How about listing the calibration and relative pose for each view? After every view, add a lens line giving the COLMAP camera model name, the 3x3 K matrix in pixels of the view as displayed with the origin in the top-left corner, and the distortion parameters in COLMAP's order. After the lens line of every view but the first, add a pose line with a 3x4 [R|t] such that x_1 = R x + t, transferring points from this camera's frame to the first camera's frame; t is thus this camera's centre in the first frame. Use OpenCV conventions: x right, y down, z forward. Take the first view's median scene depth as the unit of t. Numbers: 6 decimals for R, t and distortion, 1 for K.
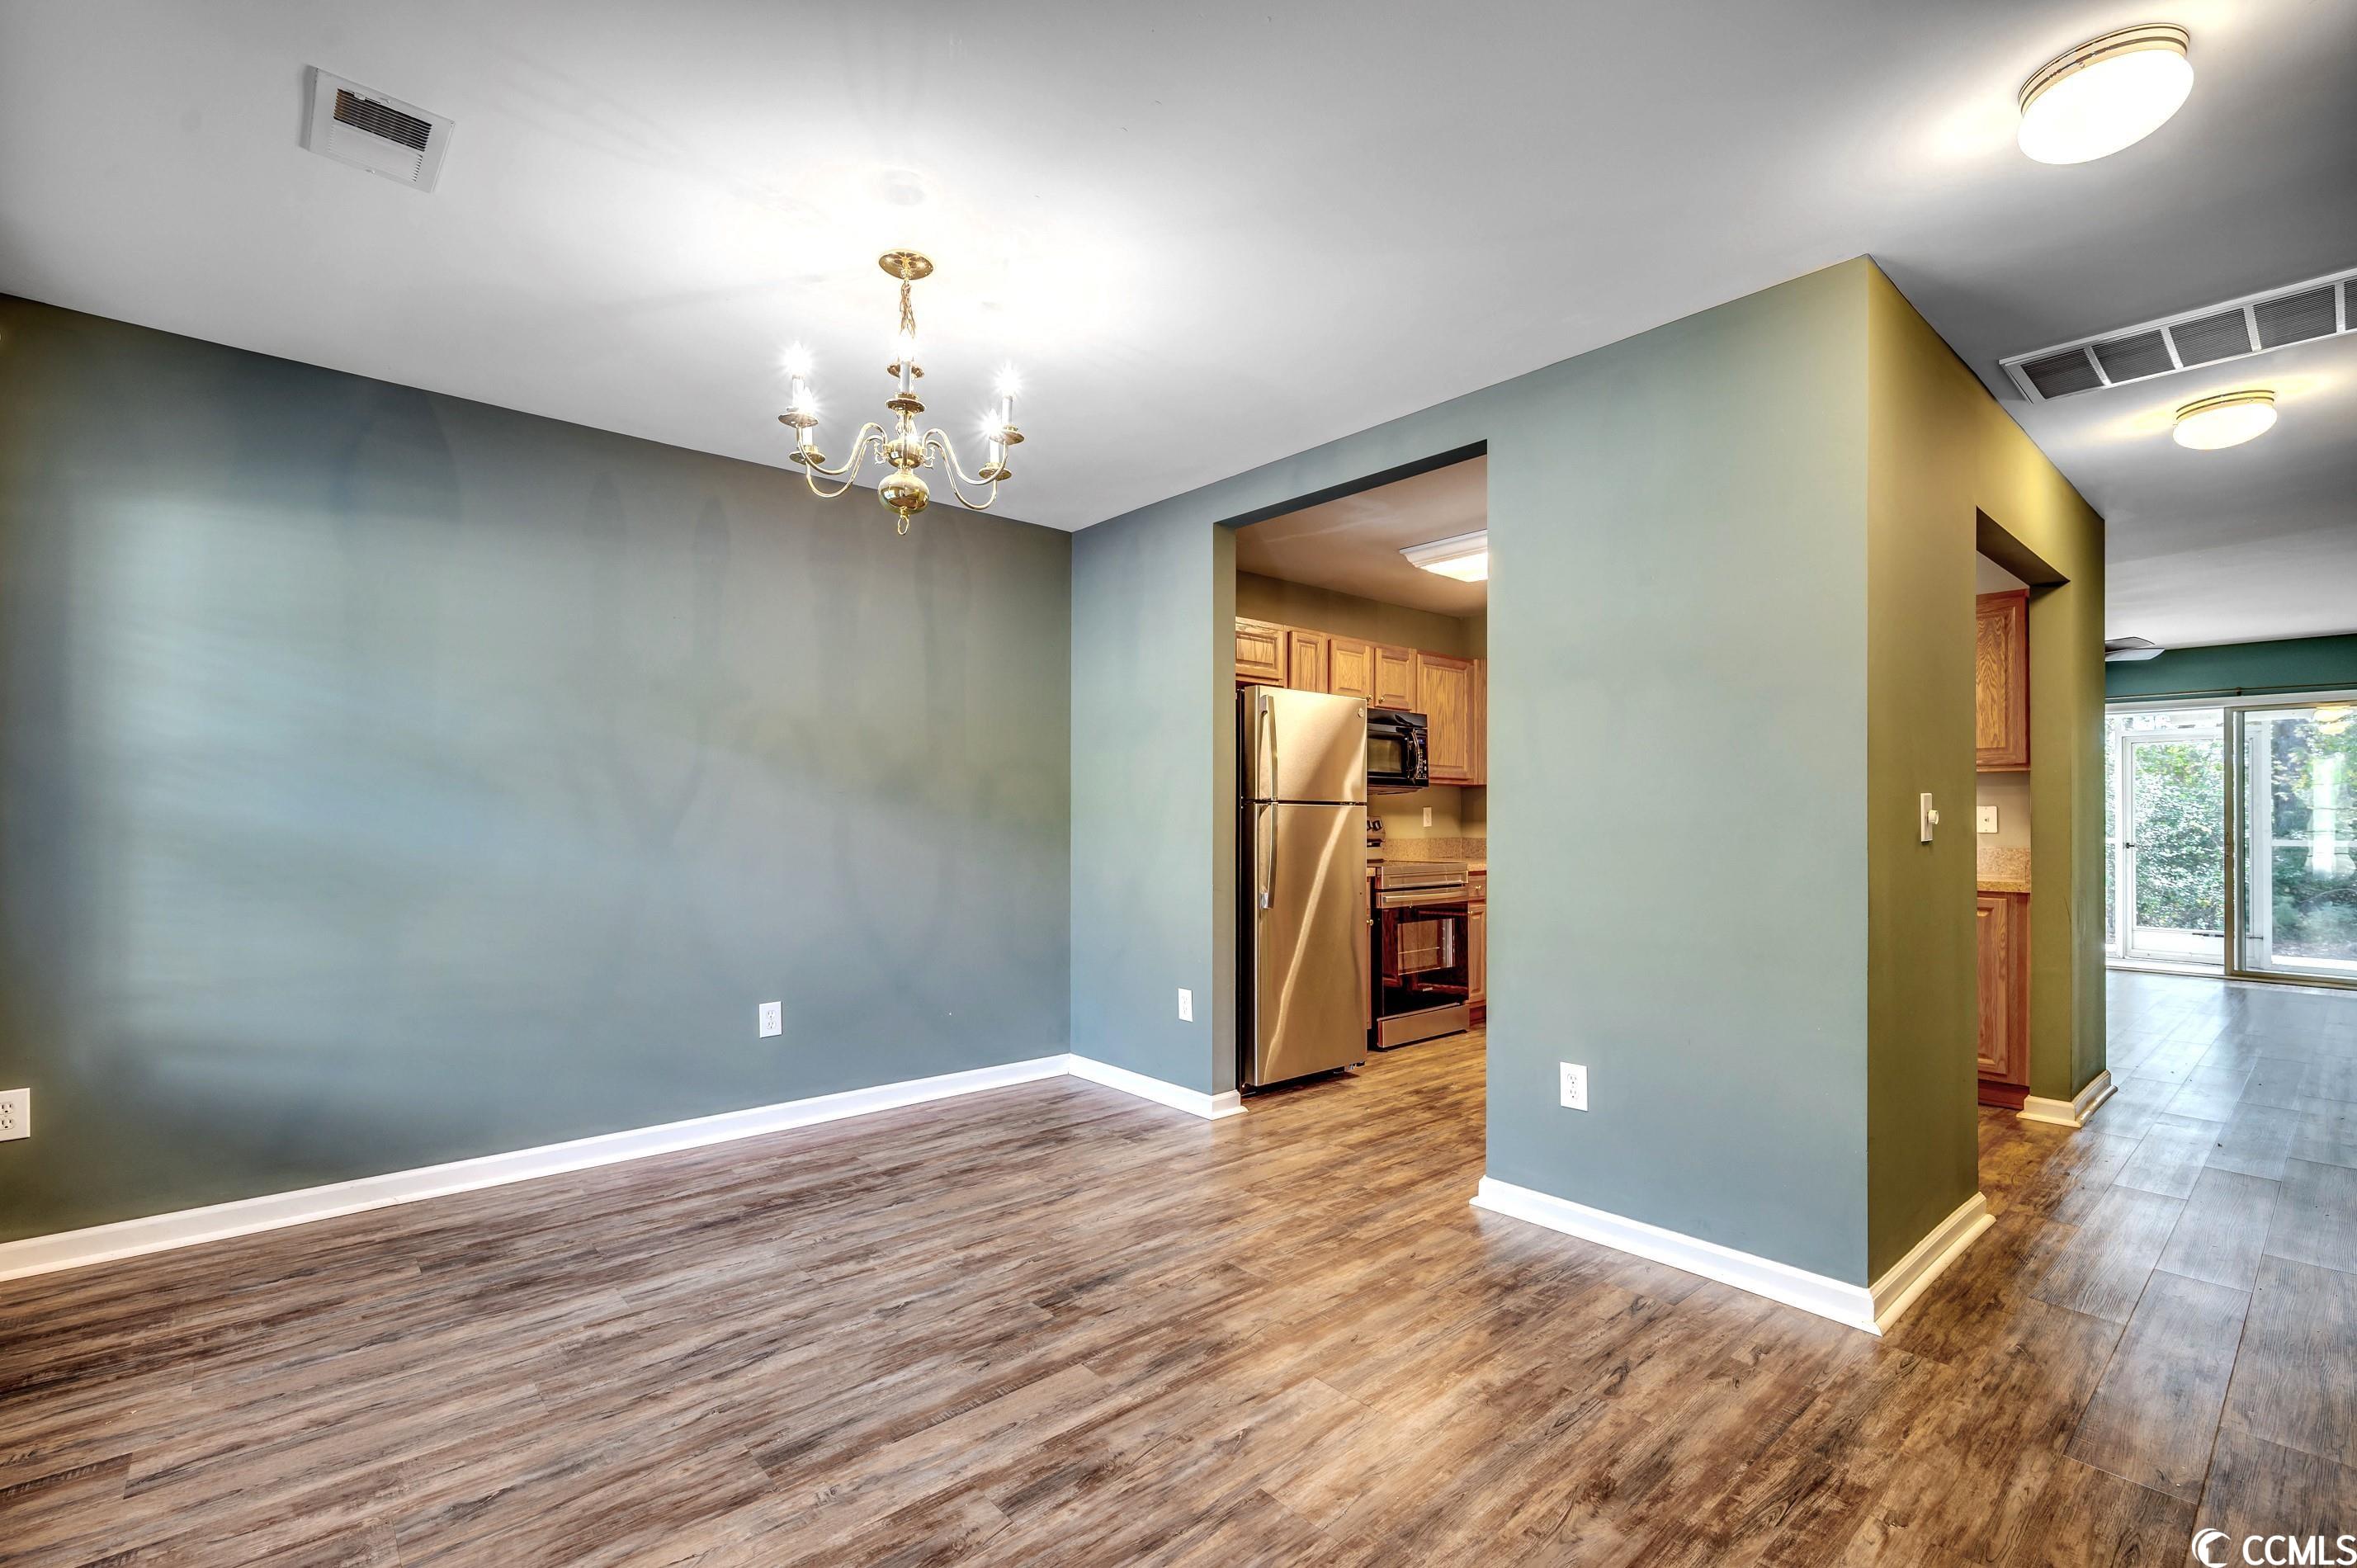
lens RADIAL K [[1053.5, 0, 1178.6], [0, 1053.5, 801.6], [0, 0, 1]] dist [0.002185, -0.000420]
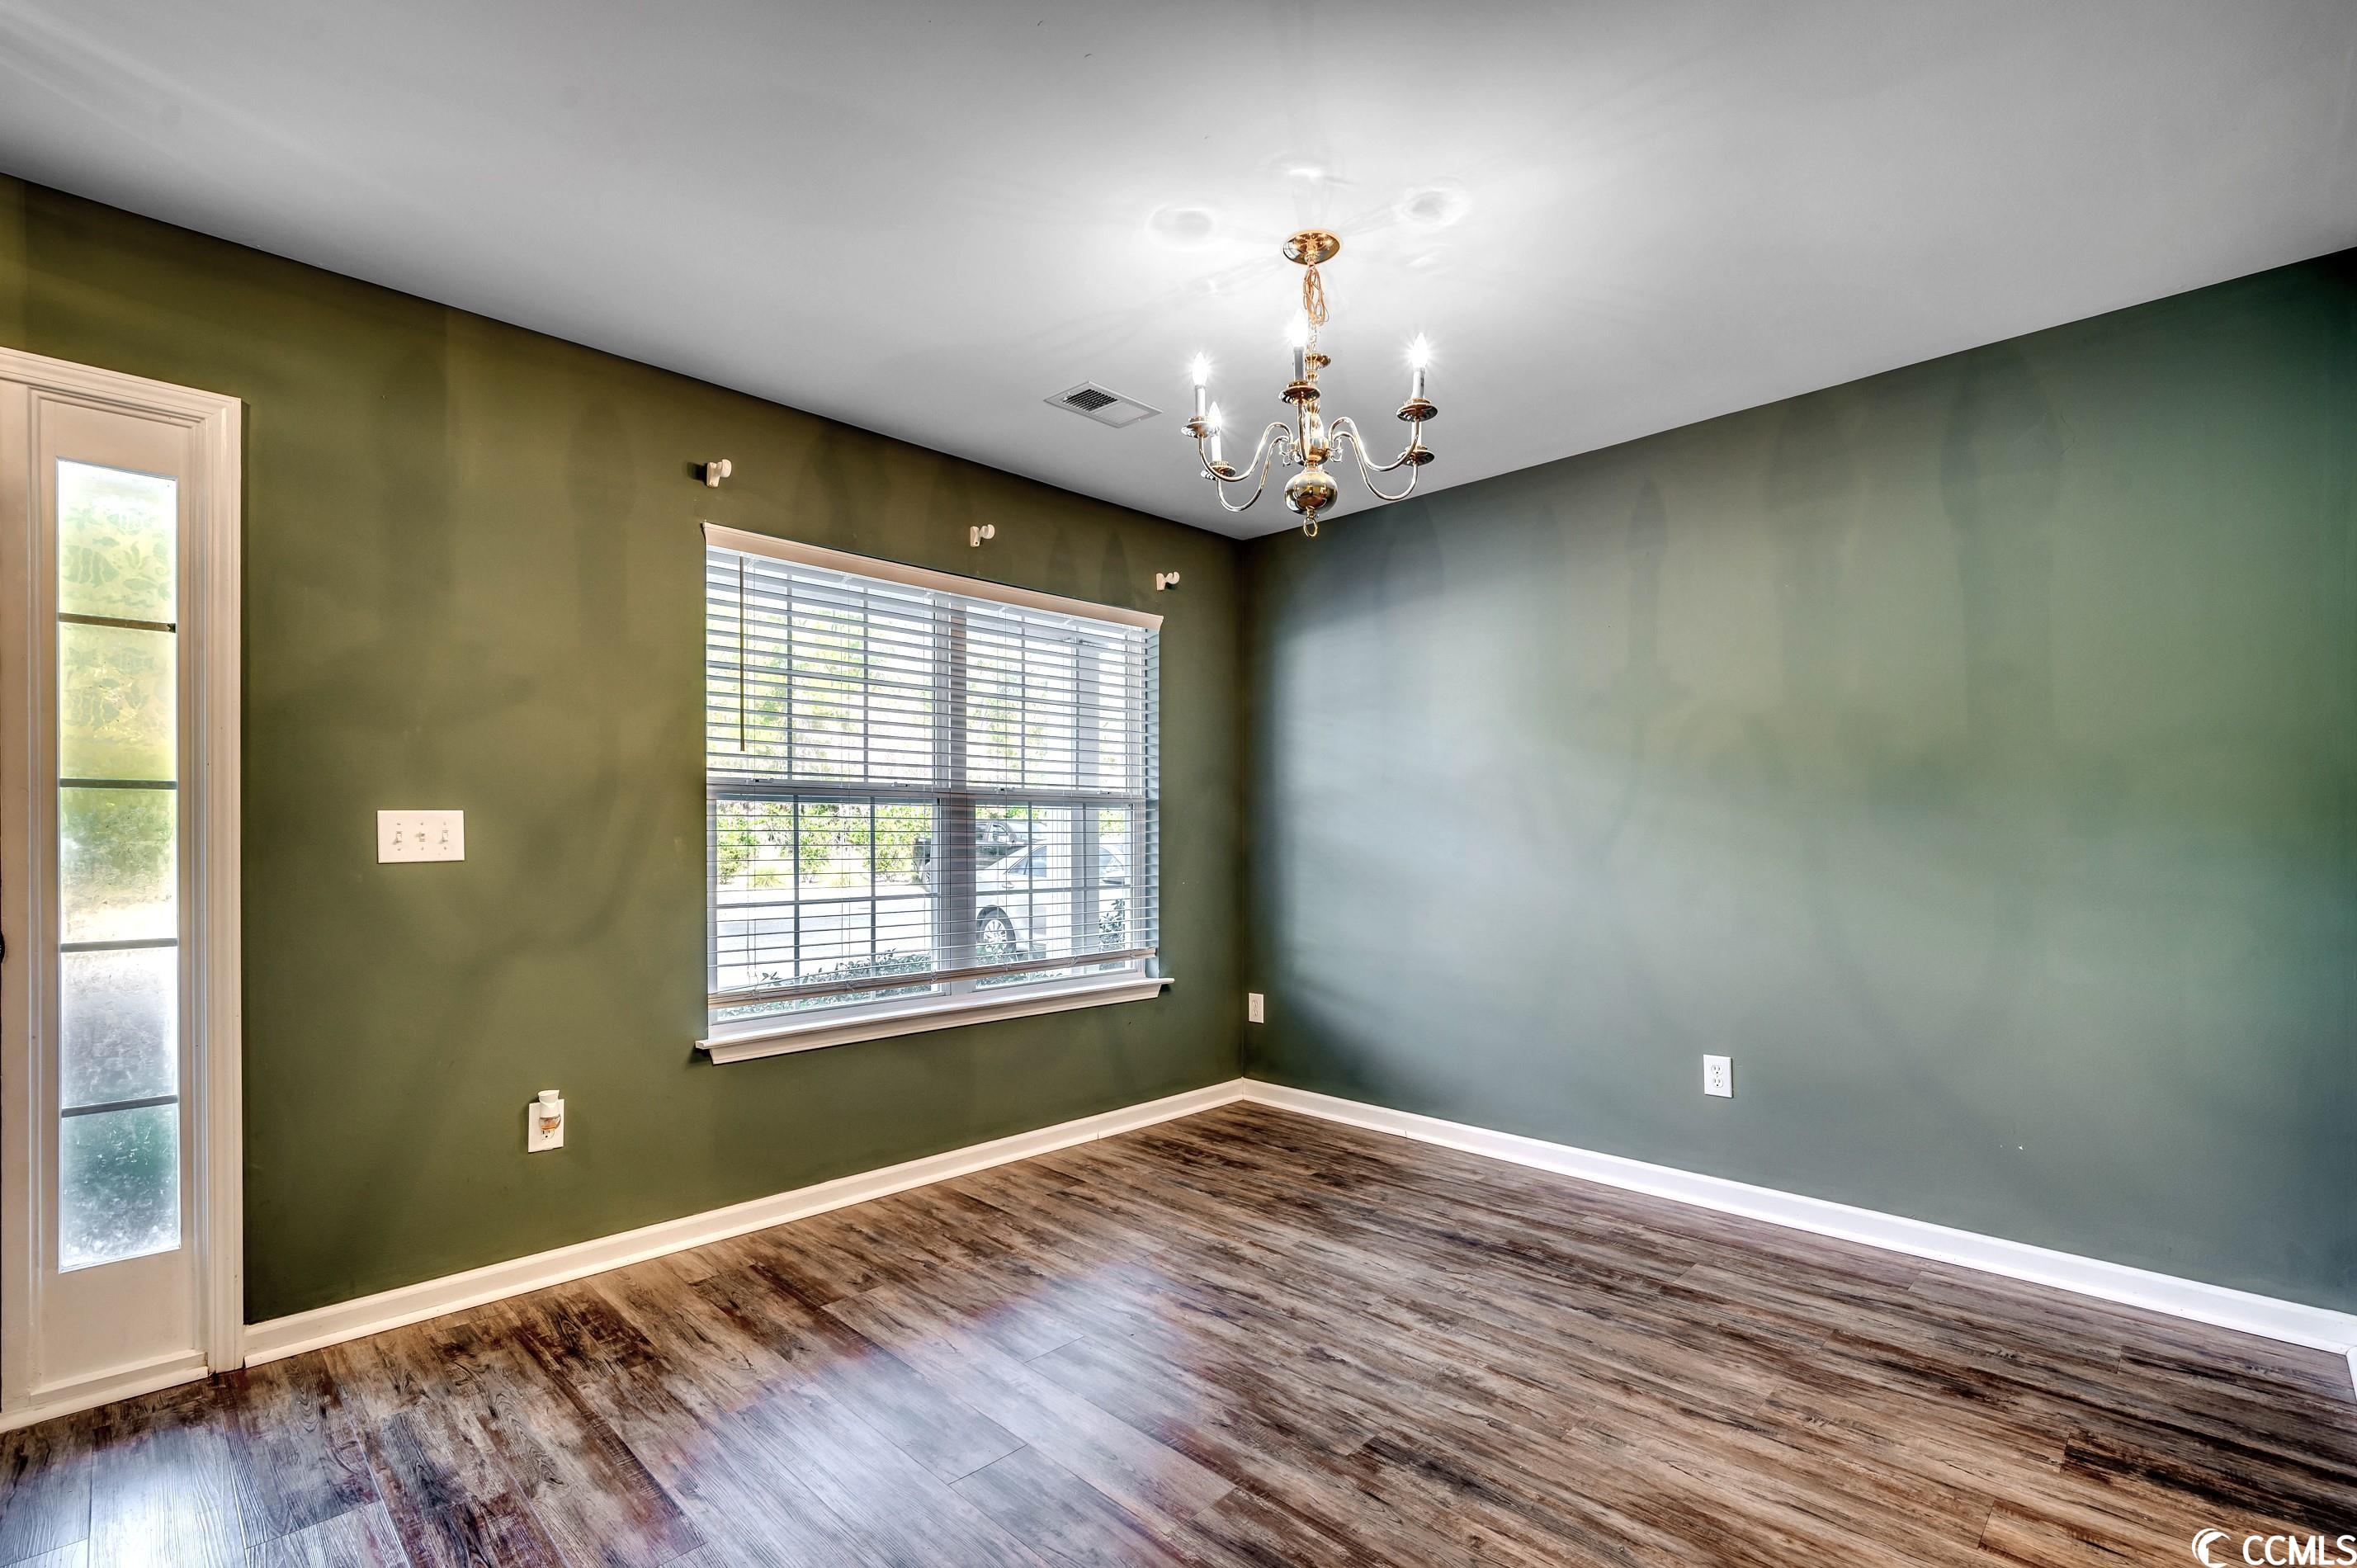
lens RADIAL K [[1053.5, 0, 1173.2], [0, 1053.5, 833.7], [0, 0, 1]] dist [0.002185, -0.000420]
pose [[0.065337, -0.003730, -0.997856, 0.562109], [0.018782, 0.999820, -0.002508, 0.009562], [0.997686, -0.018578, 0.065396, 0.680430]]
